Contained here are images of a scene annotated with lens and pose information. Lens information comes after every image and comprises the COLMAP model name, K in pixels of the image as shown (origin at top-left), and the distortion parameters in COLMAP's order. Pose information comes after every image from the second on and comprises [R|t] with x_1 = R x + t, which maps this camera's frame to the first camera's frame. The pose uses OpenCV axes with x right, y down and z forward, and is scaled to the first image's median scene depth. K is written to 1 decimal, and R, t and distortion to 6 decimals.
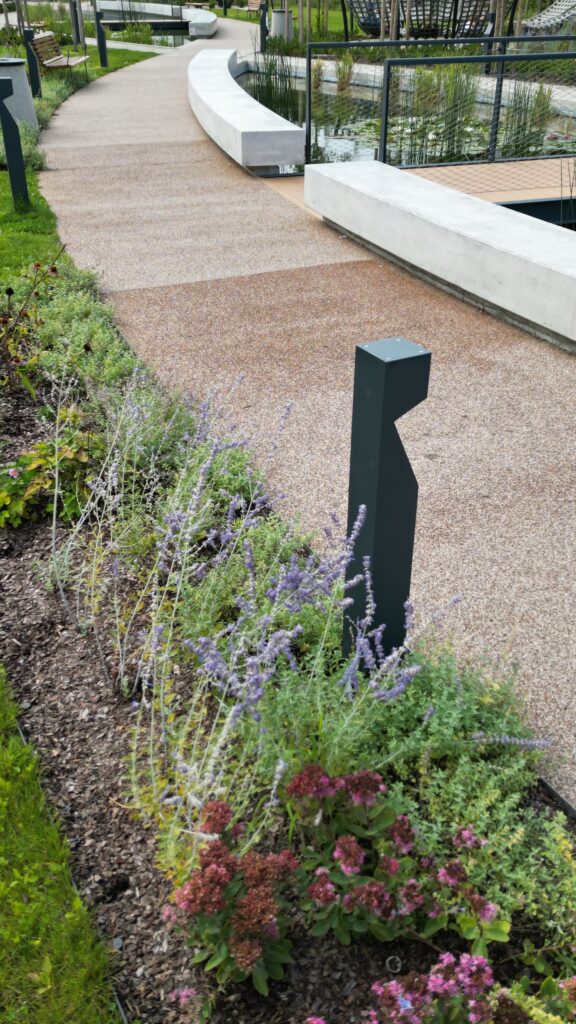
lens RADIAL K [[916.1, 0, 283.5], [0, 916.1, 514.1], [0, 0, 1]] dist [0.064628, -0.042785]
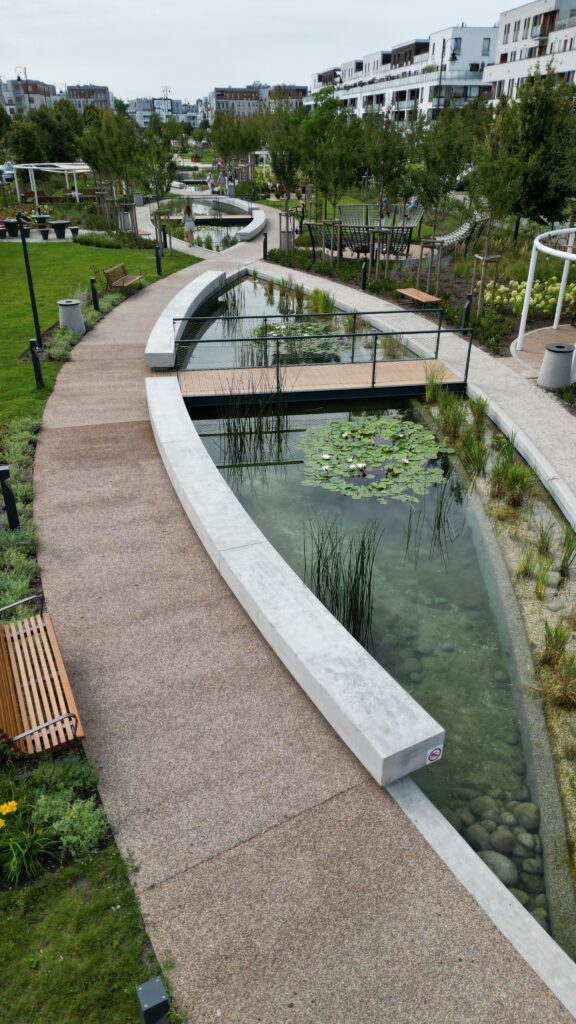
lens RADIAL K [[722.2, 0, 286.1], [0, 722.2, 516.2], [0, 0, 1]] dist [0.062733, -0.058025]
pose [[0.989333, 0.069843, -0.127839, 0.818540], [-0.074767, 0.996617, -0.034129, 0.044528], [0.125023, 0.043323, 0.991208, -1.070845]]
